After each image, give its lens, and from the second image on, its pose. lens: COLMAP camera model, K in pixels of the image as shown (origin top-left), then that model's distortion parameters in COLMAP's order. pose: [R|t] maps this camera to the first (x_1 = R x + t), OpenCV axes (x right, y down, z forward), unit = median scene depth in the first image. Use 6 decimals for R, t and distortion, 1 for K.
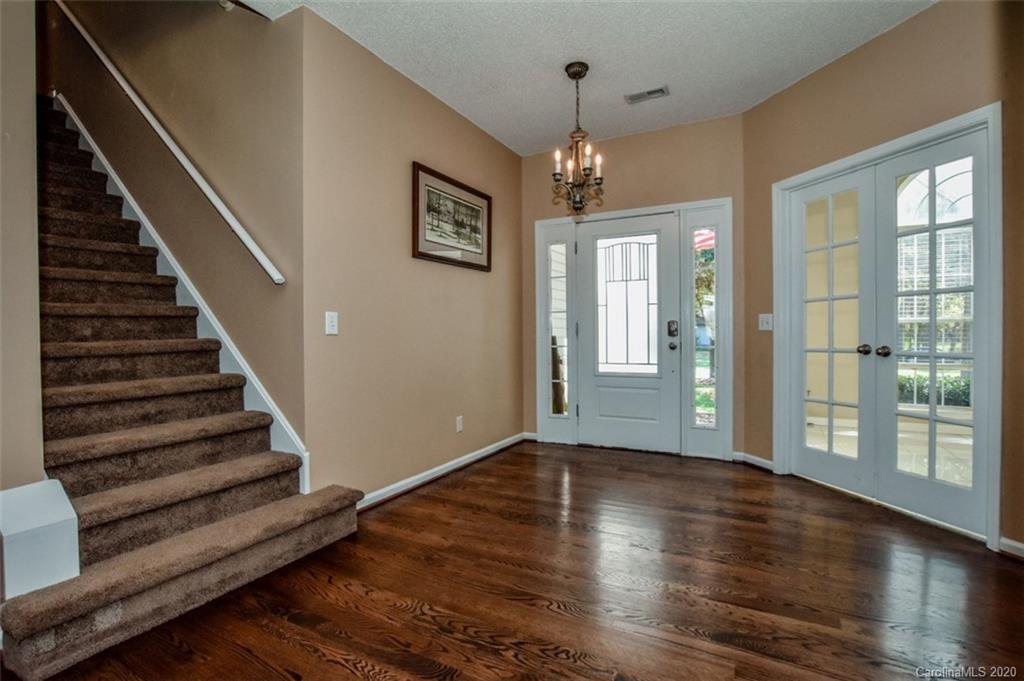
lens RADIAL K [[481.5, 0, 527.5], [0, 481.5, 341.0], [0, 0, 1]] dist [-0.025890, 0.003114]
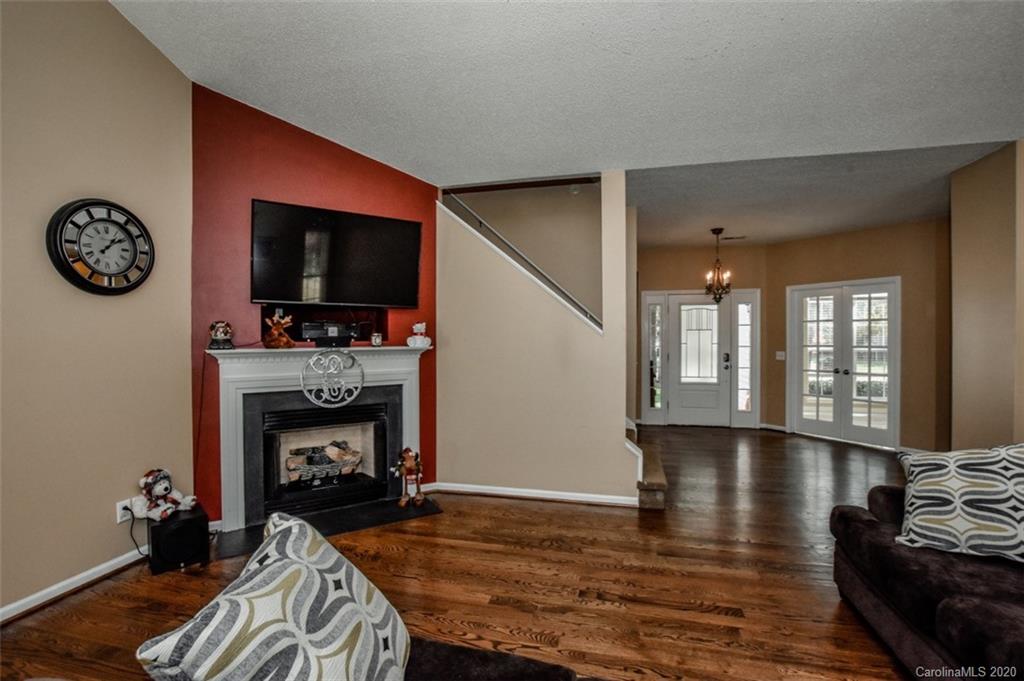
lens RADIAL K [[459.0, 0, 514.1], [0, 459.0, 340.3], [0, 0, 1]] dist [-0.030615, 0.004379]
pose [[0.967143, 0.004022, 0.254202, -0.928473], [-0.001341, 0.999942, -0.010717, -0.072530], [-0.254230, 0.010024, 0.967092, -0.468763]]
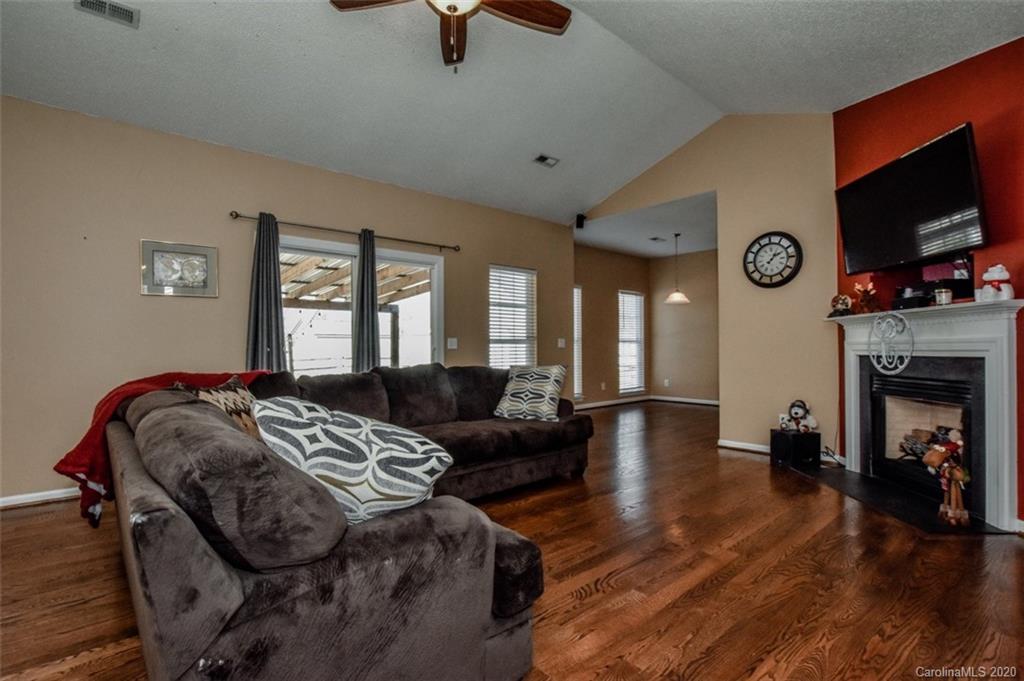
lens RADIAL K [[481.5, 0, 505.2], [0, 481.5, 344.4], [0, 0, 1]] dist [-0.025890, 0.003114]
pose [[-0.356885, 0.004137, -0.934139, 0.026558], [-0.008712, 0.999932, 0.007757, -0.006115], [0.934108, 0.010907, -0.356825, 0.138167]]
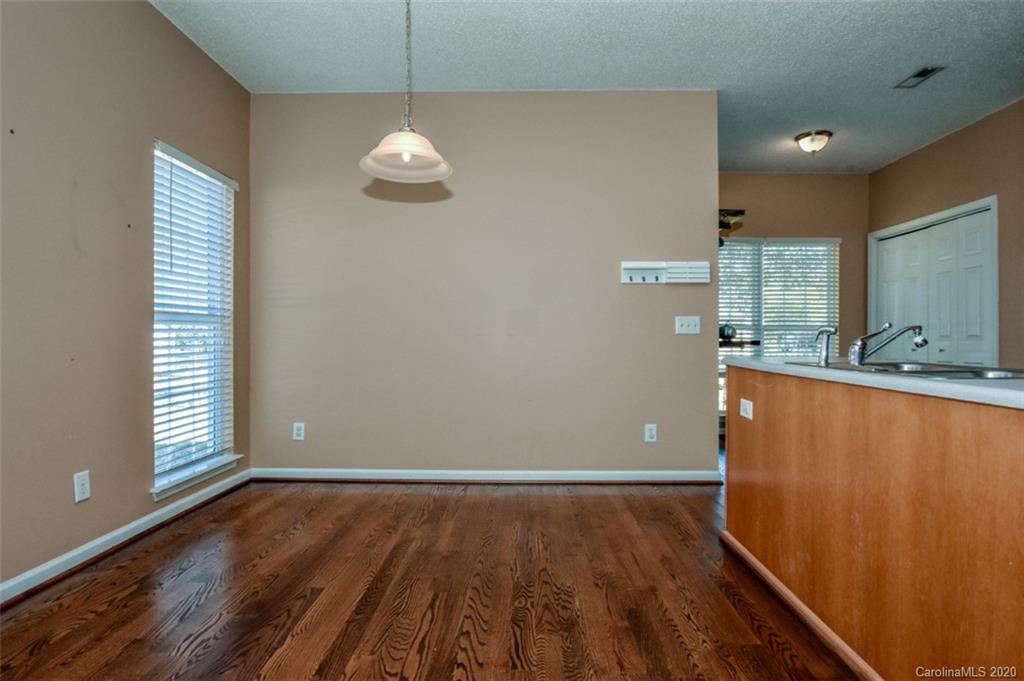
lens RADIAL K [[536.3, 0, 512.8], [0, 536.3, 340.5], [0, 0, 1]] dist [-0.026540, -0.001270]
pose [[0.443183, 0.004745, -0.896419, -1.401631], [-0.018762, 0.999816, -0.003983, 0.022356], [0.896235, 0.018584, 0.443190, -0.046072]]
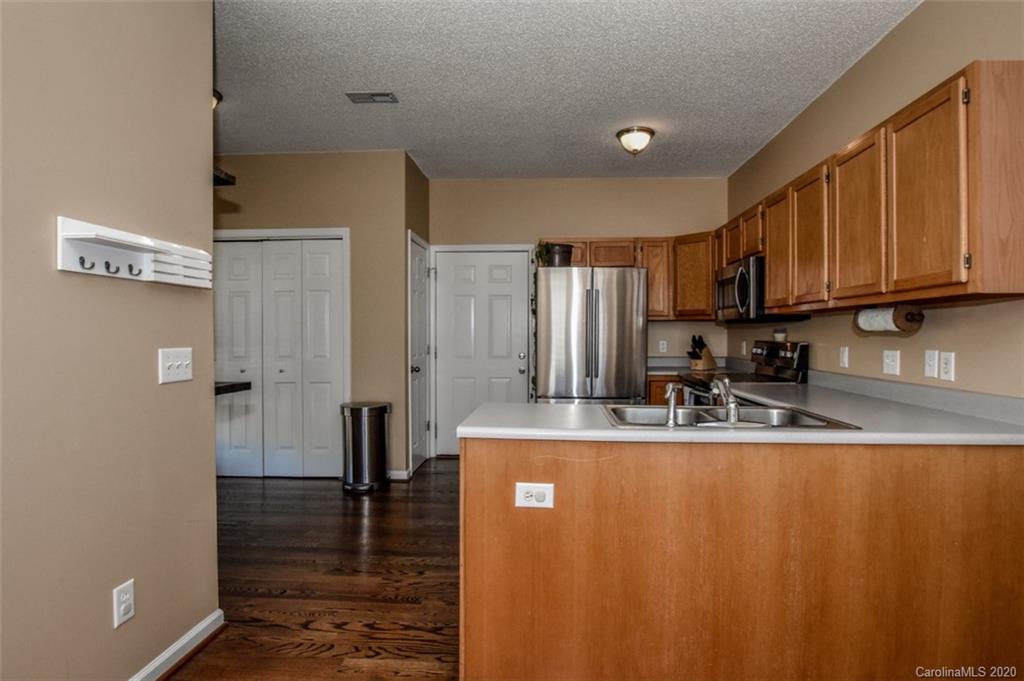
lens RADIAL K [[526.0, 0, 522.2], [0, 526.0, 339.6], [0, 0, 1]] dist [-0.019622, 0.002695]
pose [[0.907397, -0.000916, 0.420273, -2.029955], [0.005355, 0.999942, -0.009383, -0.031700], [-0.420240, 0.010764, 0.907349, 0.074819]]
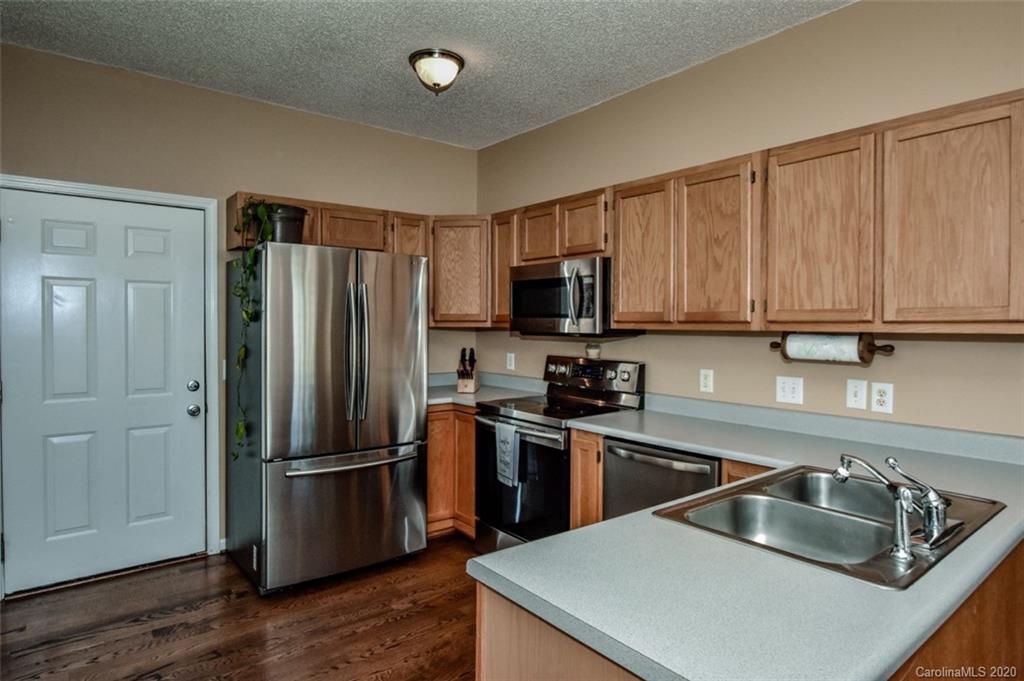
lens RADIAL K [[594.5, 0, 503.5], [0, 594.5, 330.7], [0, 0, 1]] dist [-0.007824, 0.001705]
pose [[0.401402, -0.006042, 0.915882, -2.092416], [0.011610, 0.999931, 0.001508, -0.080159], [-0.915829, 0.010028, 0.401444, 0.502297]]
